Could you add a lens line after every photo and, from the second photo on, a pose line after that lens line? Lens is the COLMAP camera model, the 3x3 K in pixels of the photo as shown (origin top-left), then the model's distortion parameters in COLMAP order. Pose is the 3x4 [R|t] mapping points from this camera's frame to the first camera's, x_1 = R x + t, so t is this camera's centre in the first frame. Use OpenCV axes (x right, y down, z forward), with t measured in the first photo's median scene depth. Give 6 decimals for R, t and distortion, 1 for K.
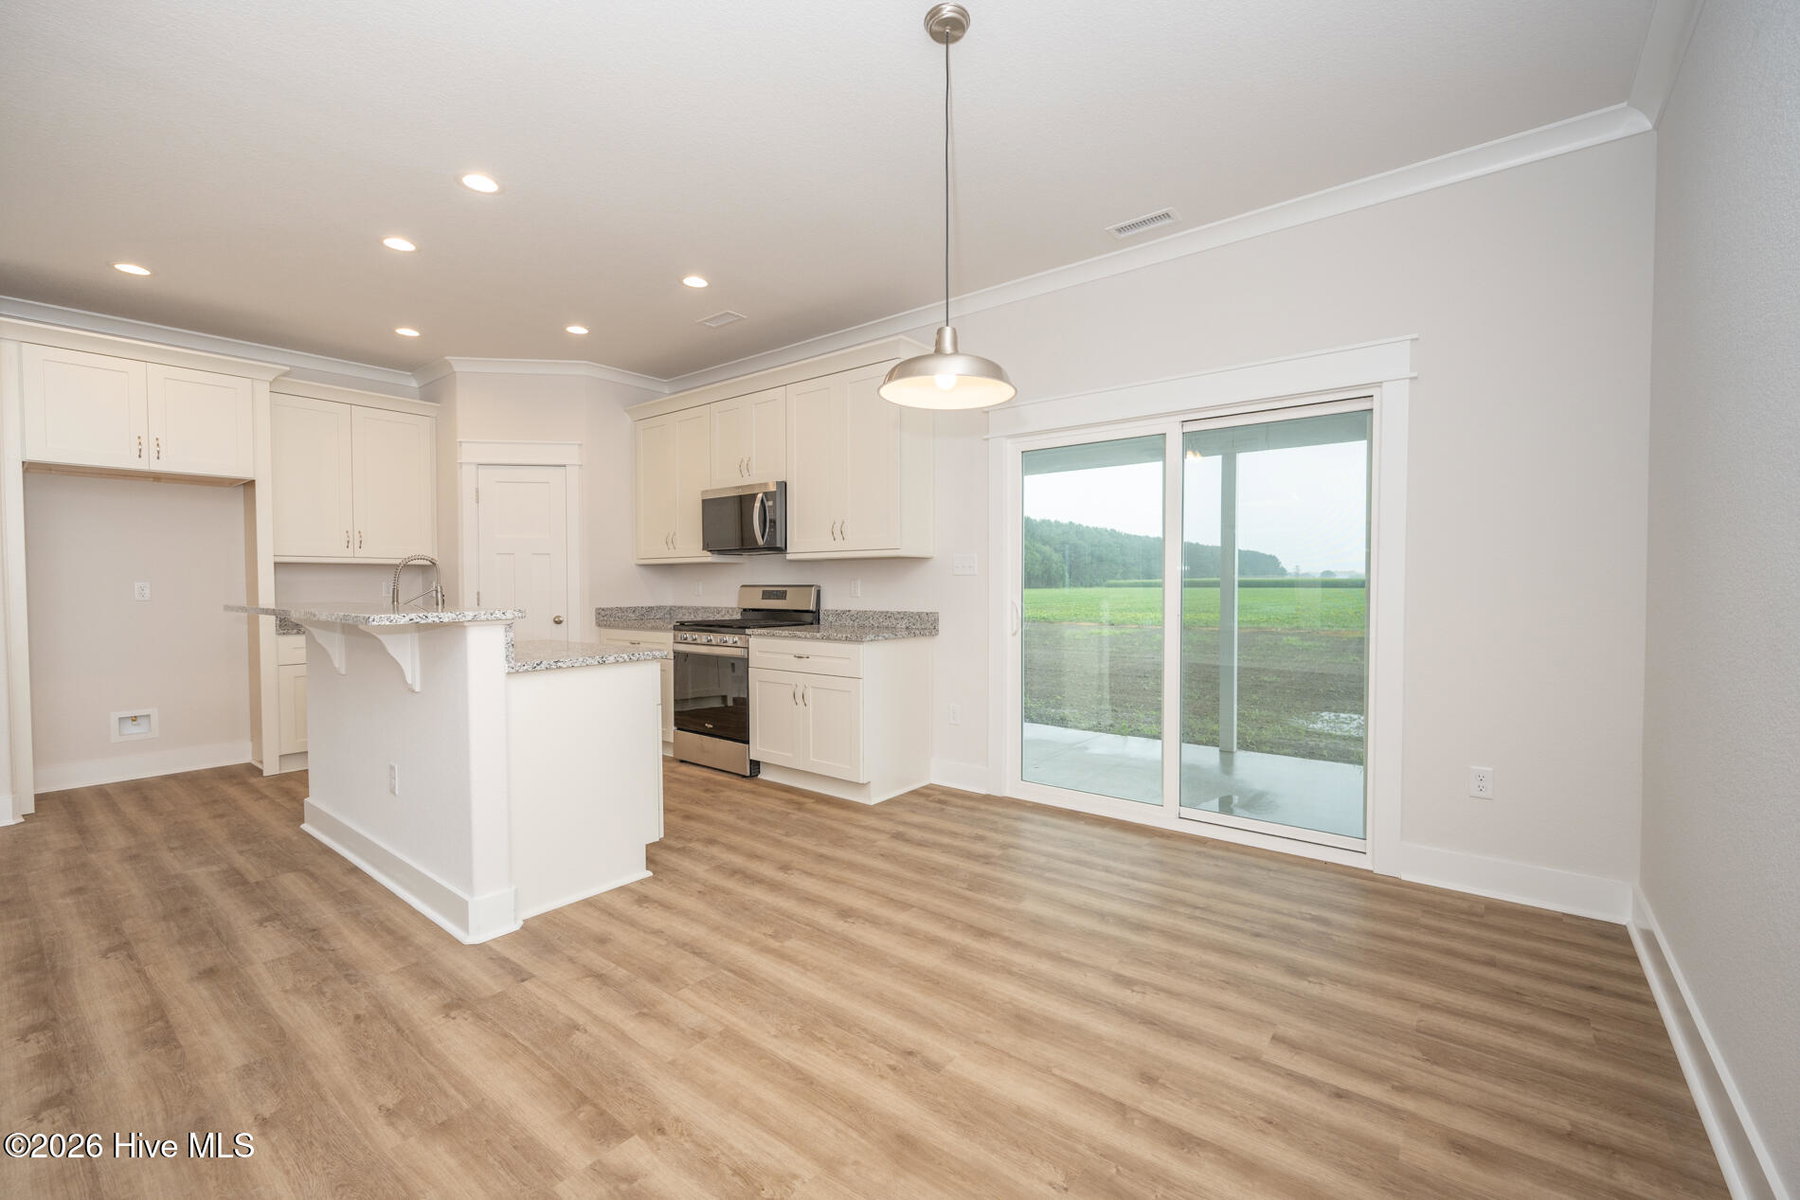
lens RADIAL K [[762.8, 0, 916.1], [0, 762.8, 597.5], [0, 0, 1]] dist [0.002333, 0.000705]
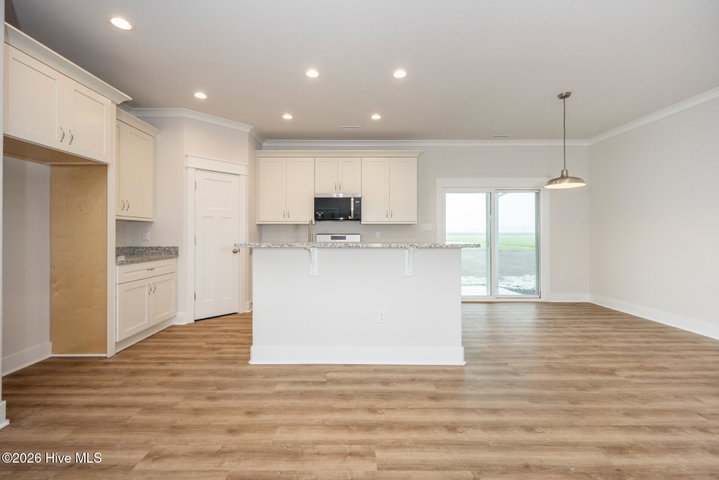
lens RADIAL K [[304.7, 0, 354.1], [0, 304.7, 232.0], [0, 0, 1]] dist [0.002333, 0.000705]
pose [[0.782184, 0.006251, 0.623016, -1.145881], [0.007828, 0.999772, -0.019859, -0.003376], [-0.622999, 0.020410, 0.781957, 0.275513]]
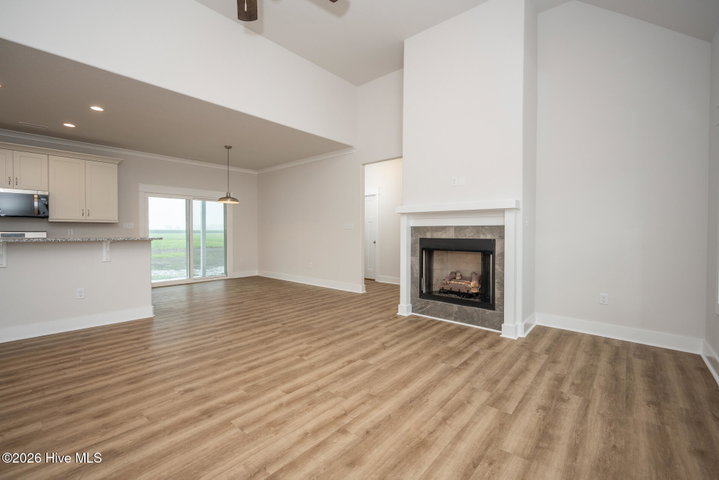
lens RADIAL K [[304.7, 0, 358.8], [0, 304.7, 236.3], [0, 0, 1]] dist [0.002333, 0.000705]
pose [[0.046412, -0.013524, 0.998831, -1.601240], [0.015506, 0.999798, 0.012817, 0.004578], [-0.998802, 0.014893, 0.046613, -0.156128]]
